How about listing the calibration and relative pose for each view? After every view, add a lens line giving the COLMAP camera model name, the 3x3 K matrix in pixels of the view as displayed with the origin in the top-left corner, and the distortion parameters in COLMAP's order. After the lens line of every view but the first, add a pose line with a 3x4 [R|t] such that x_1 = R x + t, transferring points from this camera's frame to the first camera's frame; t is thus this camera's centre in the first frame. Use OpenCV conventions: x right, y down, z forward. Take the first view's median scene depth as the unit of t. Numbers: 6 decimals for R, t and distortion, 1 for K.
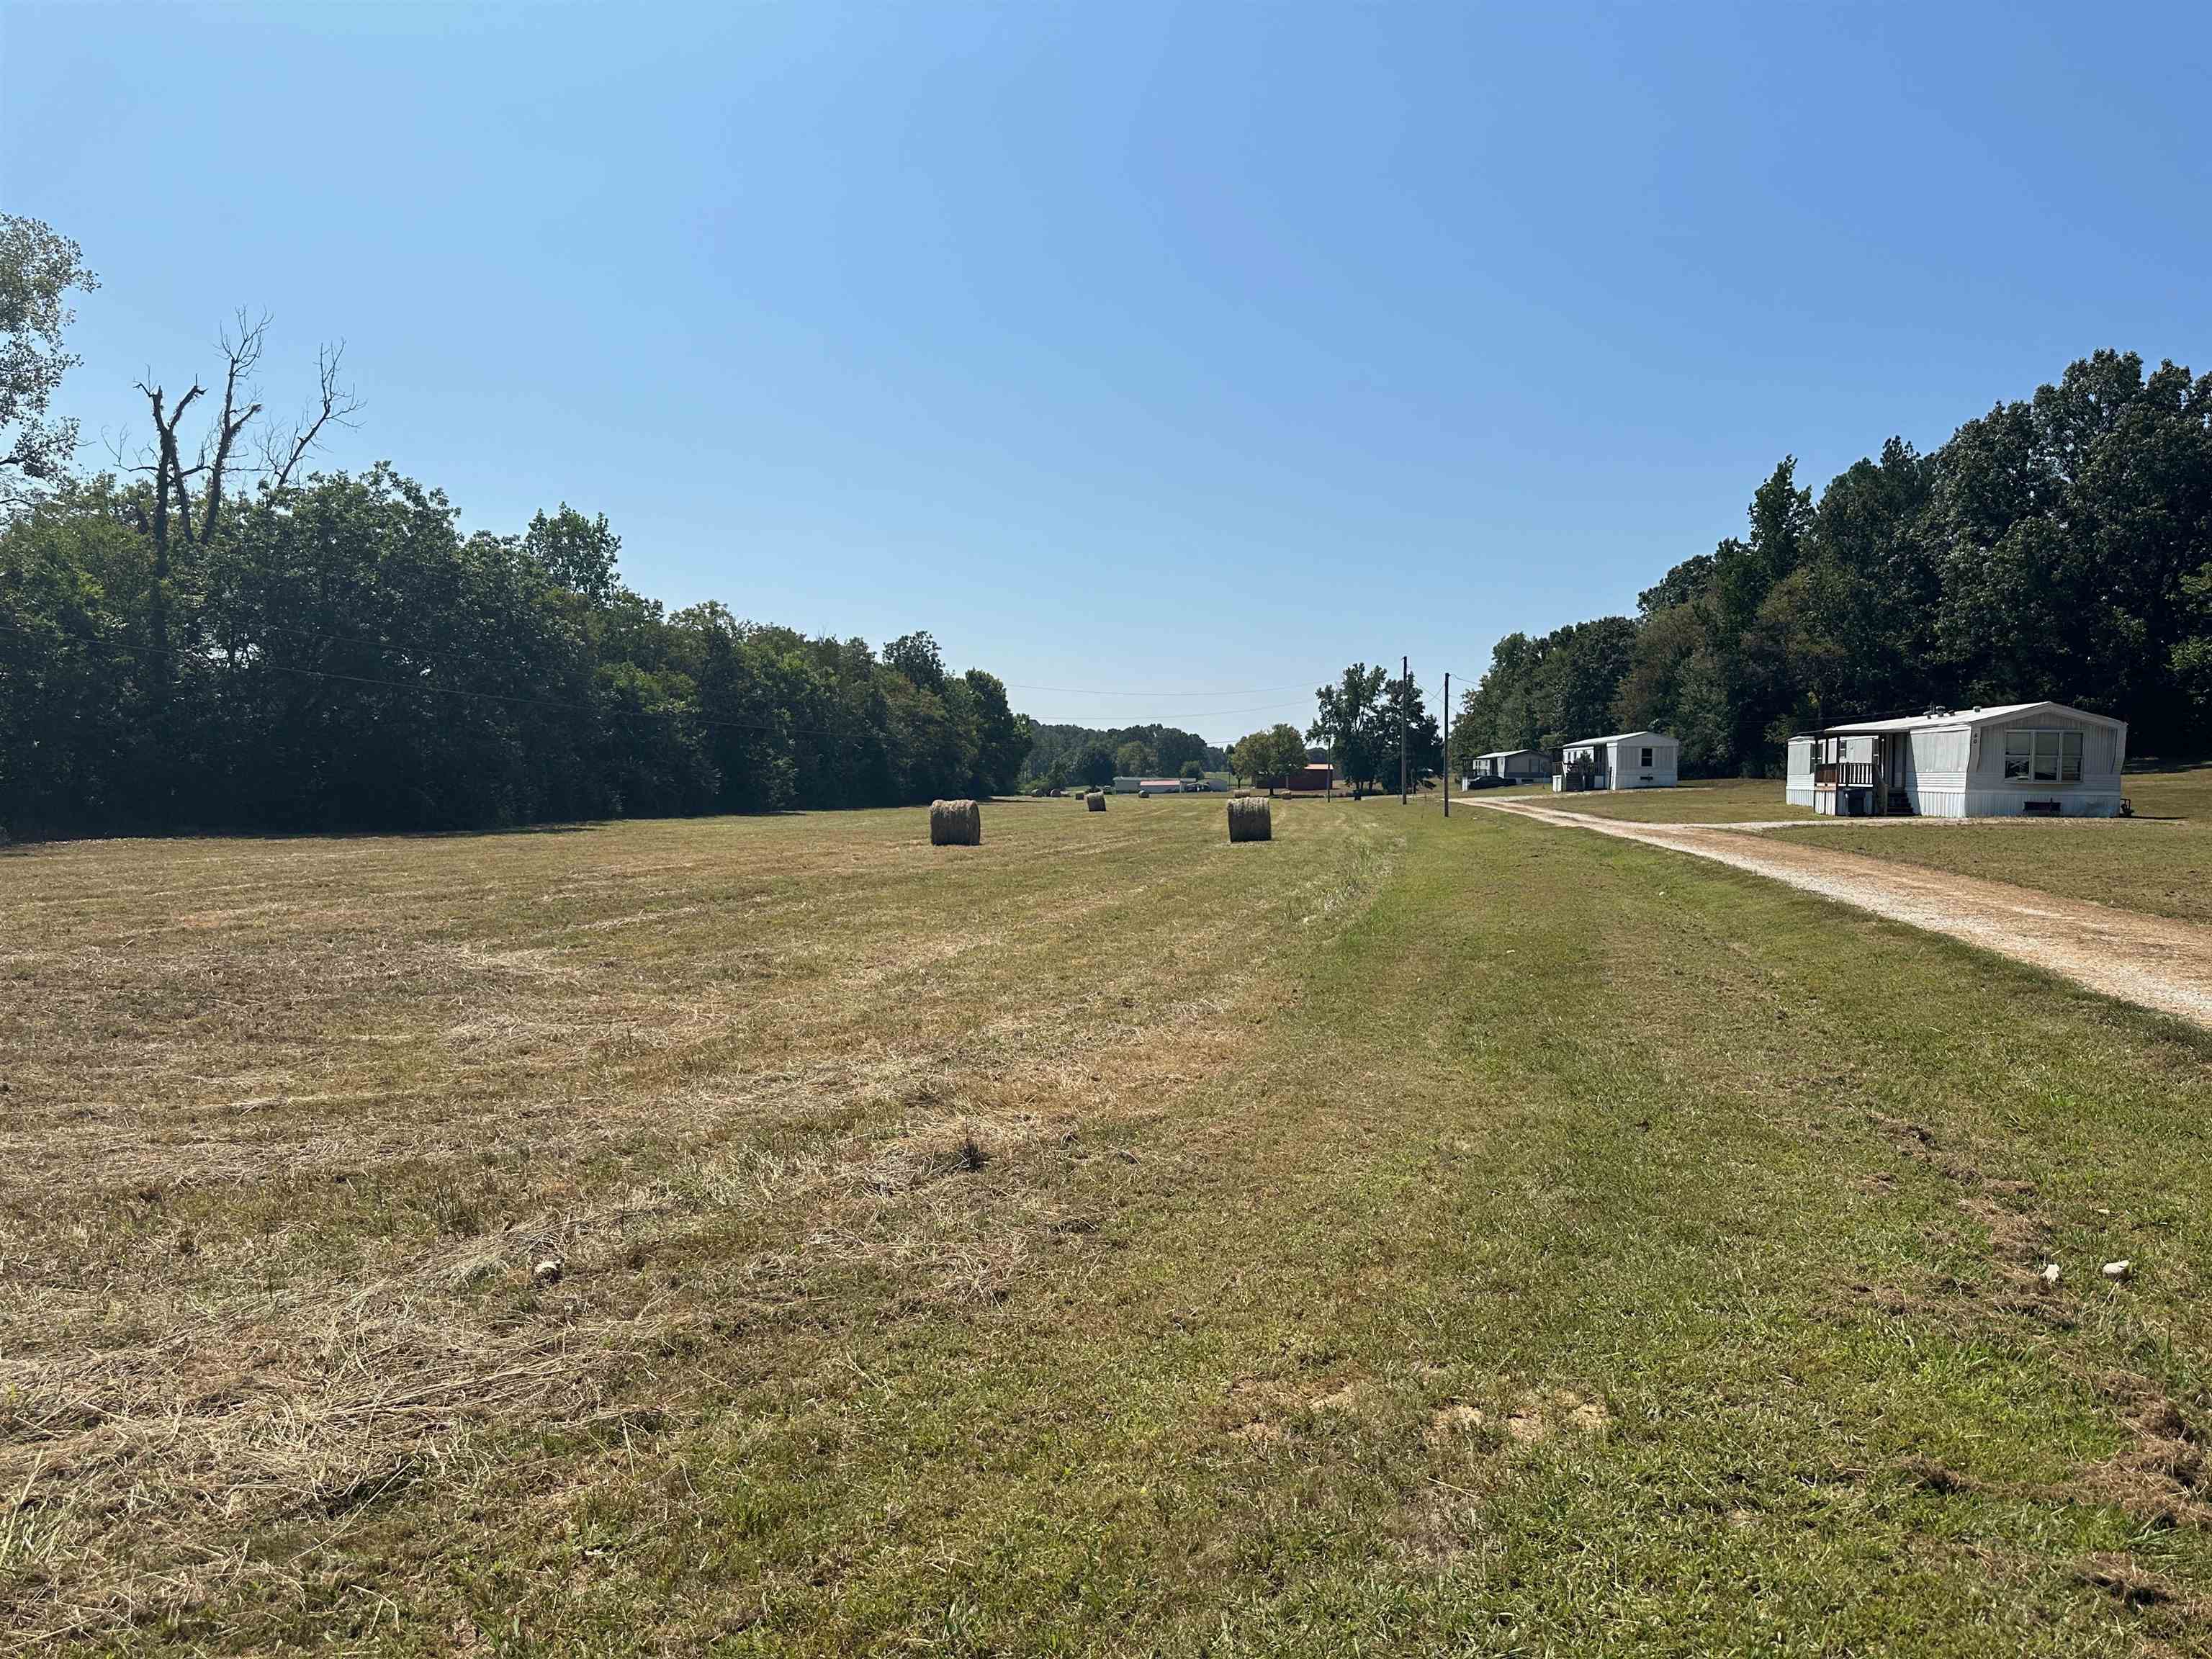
lens RADIAL K [[1473.2, 0, 1100.6], [0, 1473.2, 813.8], [0, 0, 1]] dist [0.021121, -0.063715]
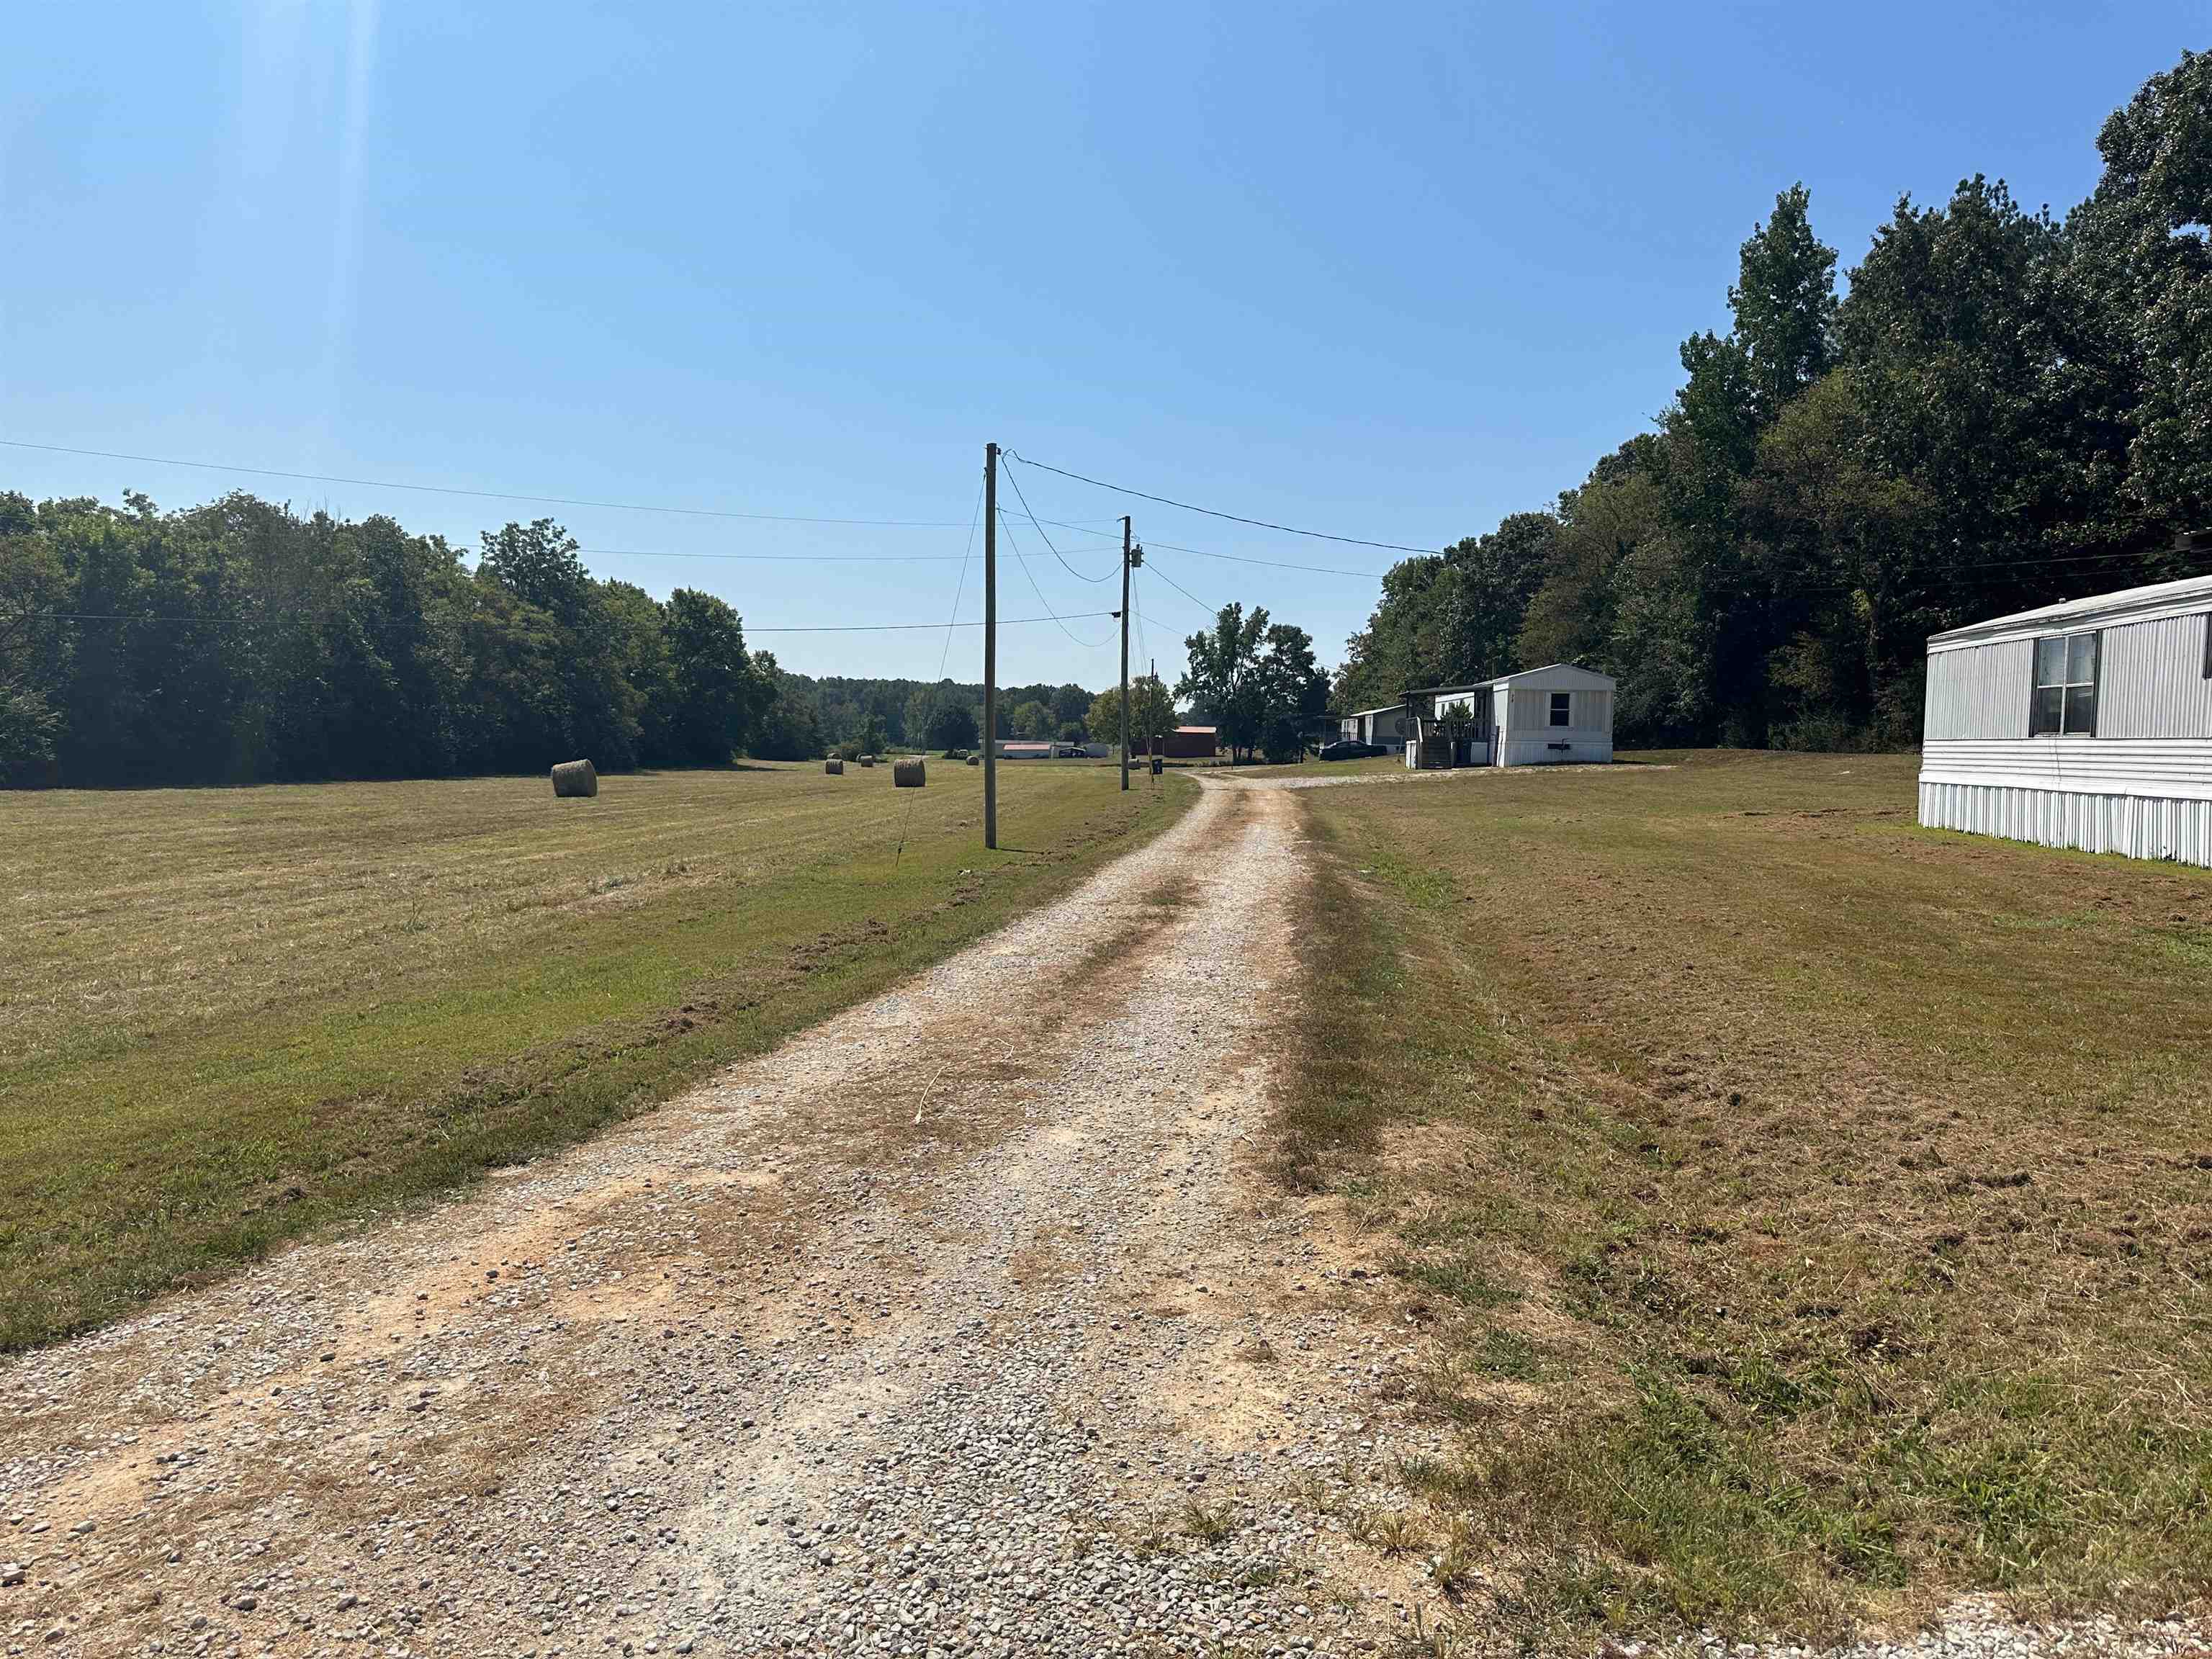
lens RADIAL K [[1461.5, 0, 1106.0], [0, 1461.5, 829.5], [0, 0, 1]] dist [0.070397, -0.129354]
pose [[0.999195, 0.006231, 0.039622, 0.072556], [-0.007650, 0.999332, 0.035747, -0.004608], [-0.039373, -0.036021, 0.998575, 0.181867]]
